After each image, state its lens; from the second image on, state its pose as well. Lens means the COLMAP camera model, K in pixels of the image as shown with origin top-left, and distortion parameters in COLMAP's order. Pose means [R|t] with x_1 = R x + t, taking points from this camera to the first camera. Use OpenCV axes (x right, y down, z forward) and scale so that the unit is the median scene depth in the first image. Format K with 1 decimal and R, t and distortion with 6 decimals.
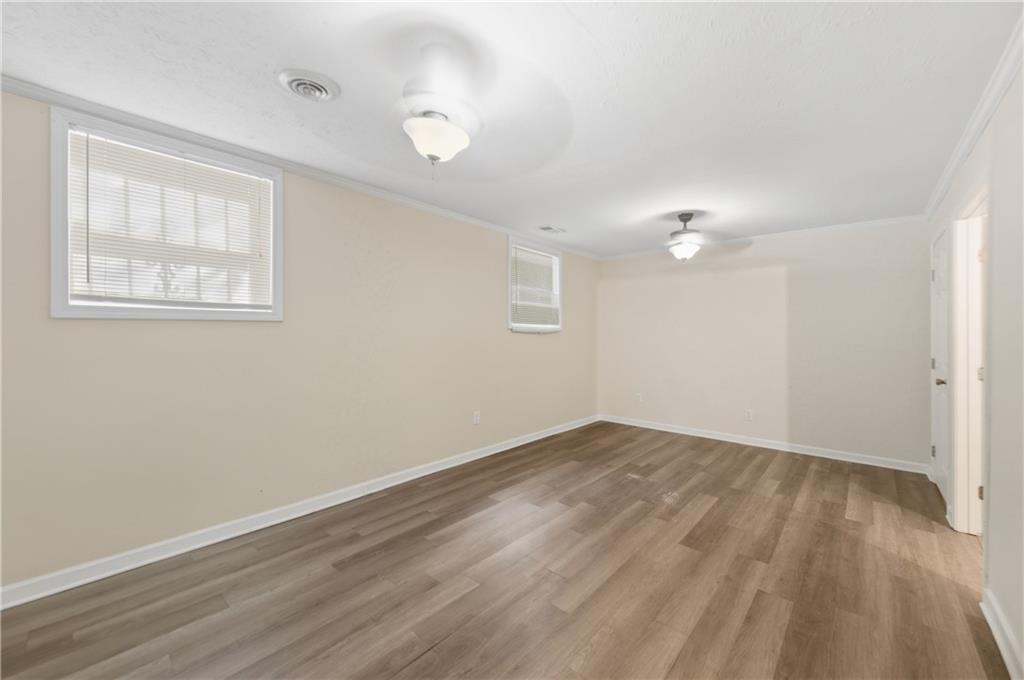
lens RADIAL K [[404.3, 0, 510.6], [0, 404.3, 340.7], [0, 0, 1]] dist [0.002459, -0.001061]
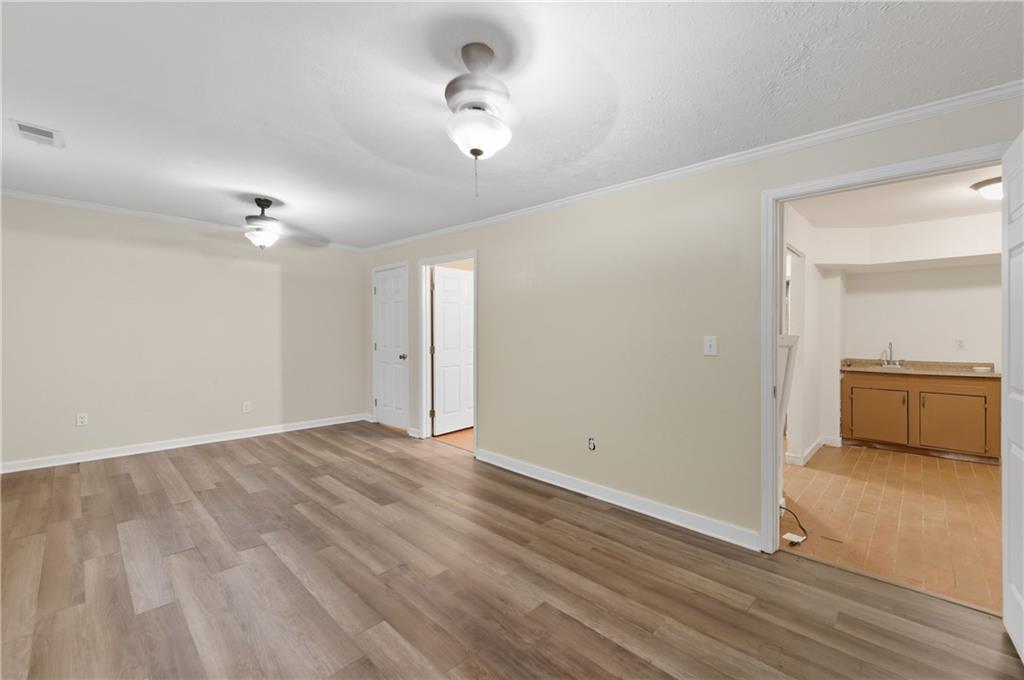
lens RADIAL K [[423.8, 0, 511.3], [0, 423.8, 332.2], [0, 0, 1]] dist [0.005692, -0.002374]
pose [[0.036127, -0.008223, 0.999313, -0.593297], [0.003308, 0.999962, 0.008109, -0.011368], [-0.999342, 0.003013, 0.036153, 0.427663]]
